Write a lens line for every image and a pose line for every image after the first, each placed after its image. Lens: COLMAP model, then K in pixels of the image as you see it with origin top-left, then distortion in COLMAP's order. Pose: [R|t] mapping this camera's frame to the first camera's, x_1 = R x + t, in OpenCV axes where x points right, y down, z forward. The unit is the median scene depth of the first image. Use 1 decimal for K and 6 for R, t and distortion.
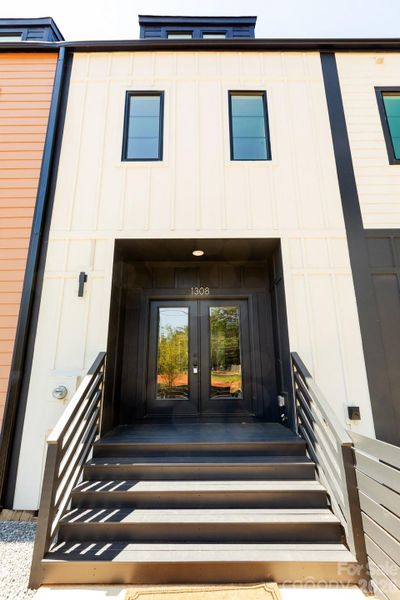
lens RADIAL K [[276.7, 0, 198.4], [0, 276.7, 303.5], [0, 0, 1]] dist [-0.000998, -0.001025]
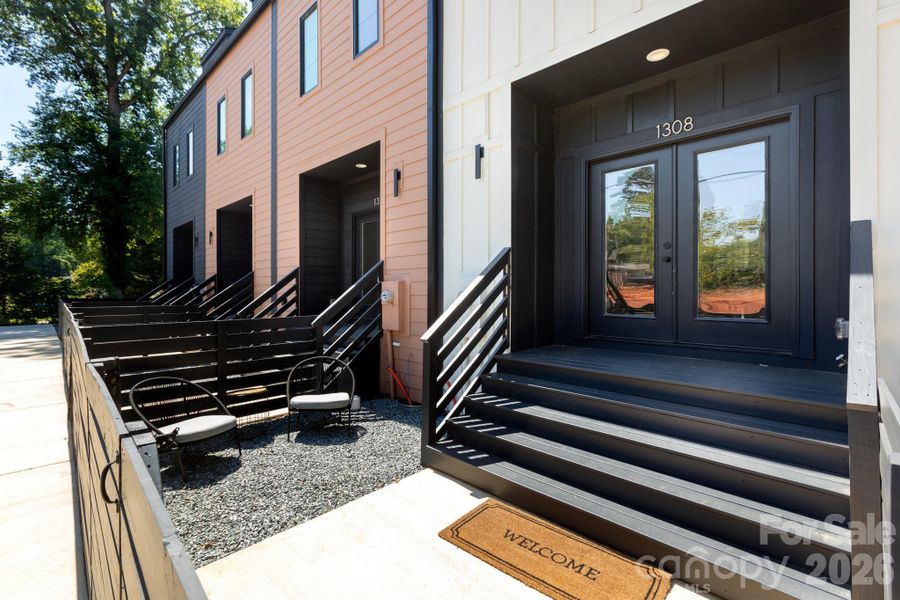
lens RADIAL K [[415.0, 0, 446.7], [0, 415.0, 294.0], [0, 0, 1]] dist [-0.000998, -0.001025]
pose [[0.705991, 0.015849, -0.708043, 0.369547], [0.163782, 0.968995, 0.184997, 0.064487], [0.689022, -0.246571, 0.681506, 0.082521]]
